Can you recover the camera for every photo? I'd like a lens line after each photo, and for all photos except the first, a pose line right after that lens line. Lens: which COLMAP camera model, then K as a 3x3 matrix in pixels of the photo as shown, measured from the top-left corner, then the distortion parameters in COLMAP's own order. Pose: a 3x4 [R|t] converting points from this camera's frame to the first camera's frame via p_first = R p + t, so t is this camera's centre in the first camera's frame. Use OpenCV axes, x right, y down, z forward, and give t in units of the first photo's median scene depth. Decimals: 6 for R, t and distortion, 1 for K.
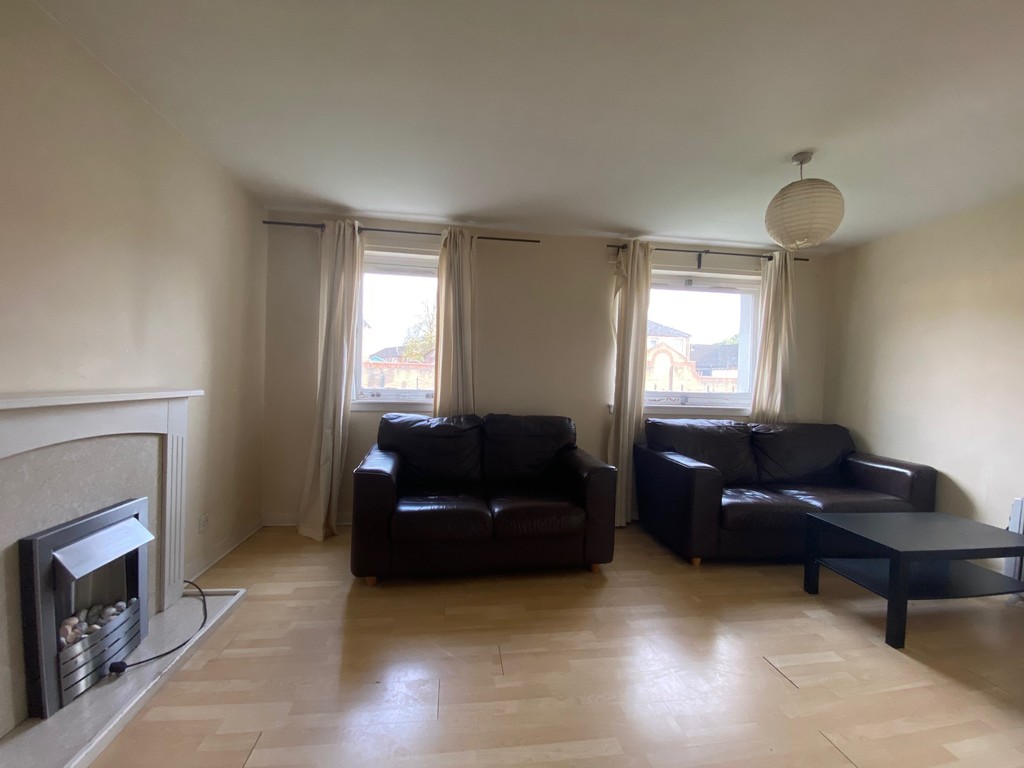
lens RADIAL K [[415.8, 0, 512.0], [0, 415.8, 384.0], [0, 0, 1]] dist [0.036319, -0.025291]
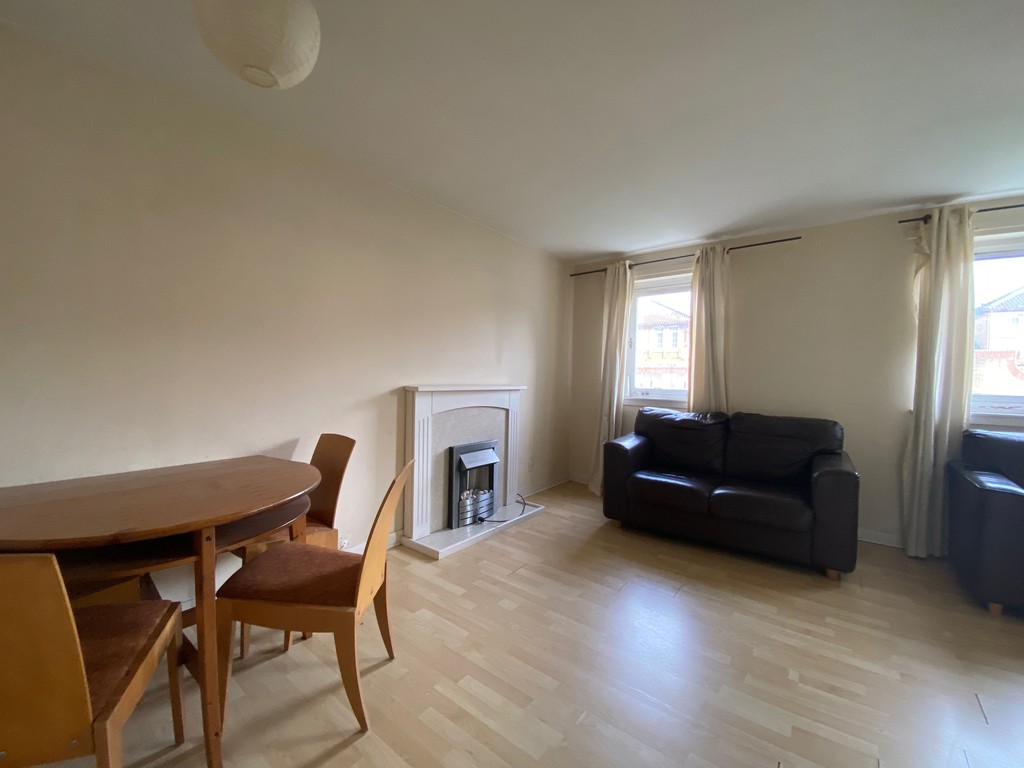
lens RADIAL K [[415.8, 0, 512.0], [0, 415.8, 384.0], [0, 0, 1]] dist [0.036319, -0.025291]
pose [[0.696111, -0.001209, -0.717933, 0.325834], [-0.011273, 0.999857, -0.012615, 0.020316], [0.717846, 0.016875, 0.695998, -0.170879]]
